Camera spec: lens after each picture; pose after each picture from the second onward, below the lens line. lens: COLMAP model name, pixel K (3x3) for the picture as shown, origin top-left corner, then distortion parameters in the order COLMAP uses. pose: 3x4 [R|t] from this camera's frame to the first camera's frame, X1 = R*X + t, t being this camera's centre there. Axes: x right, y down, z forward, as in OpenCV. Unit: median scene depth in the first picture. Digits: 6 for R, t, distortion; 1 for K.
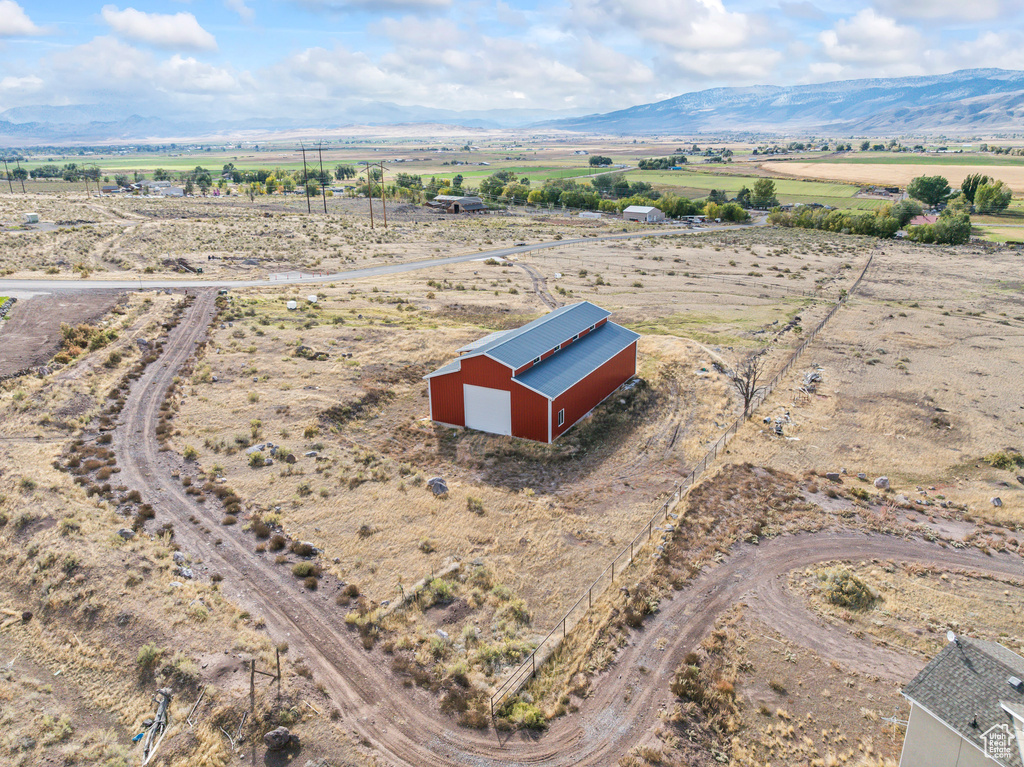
lens RADIAL K [[732.1, 0, 514.0], [0, 732.1, 388.2], [0, 0, 1]] dist [-0.036468, -0.006528]
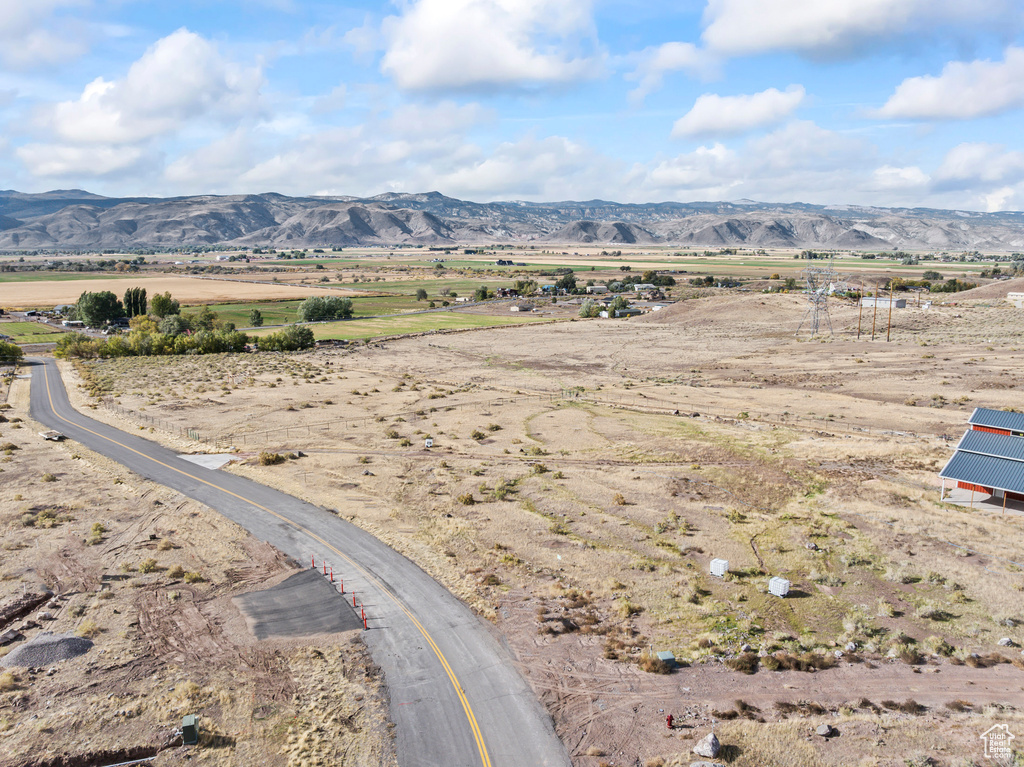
lens RADIAL K [[719.0, 0, 514.6], [0, 719.0, 376.5], [0, 0, 1]] dist [-0.036101, -0.000024]
pose [[0.283326, -0.156459, 0.946175, -1.142624], [0.310564, 0.948407, 0.063832, -0.482911], [-0.907346, 0.275762, 0.317299, 1.450759]]
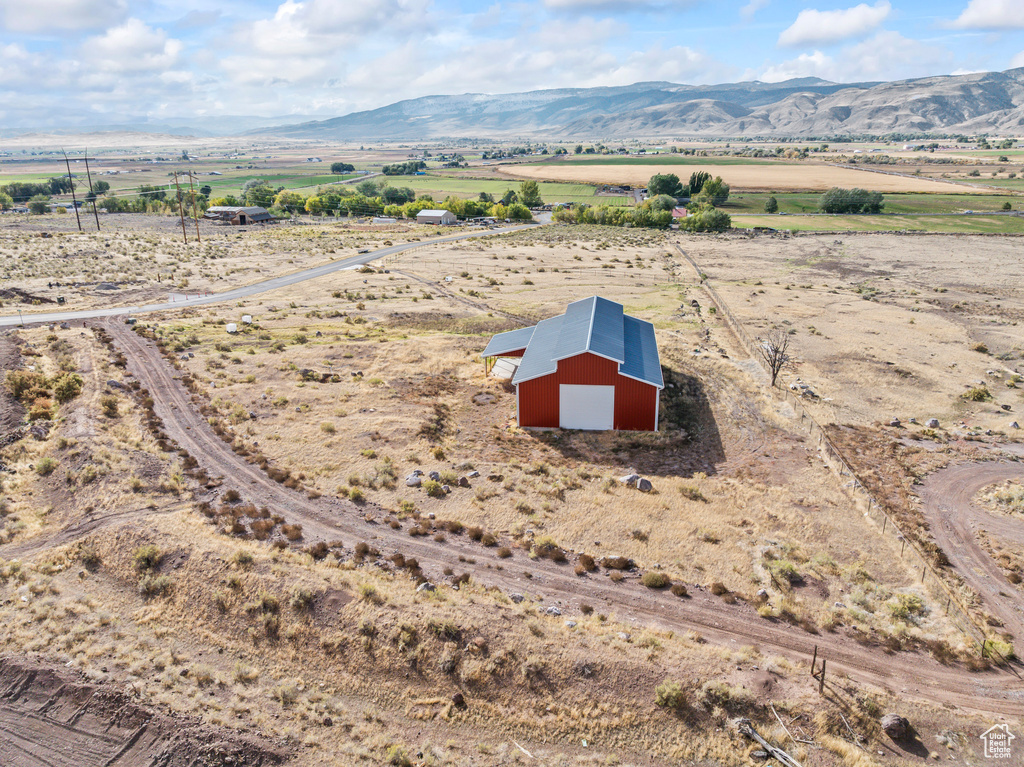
lens RADIAL K [[725.5, 0, 517.1], [0, 725.5, 379.3], [0, 0, 1]] dist [-0.037915, 0.005344]
pose [[0.933725, -0.111480, 0.340190, -0.428476], [0.117209, 0.993100, 0.003733, -0.021967], [-0.338259, 0.036388, 0.940349, 0.090787]]
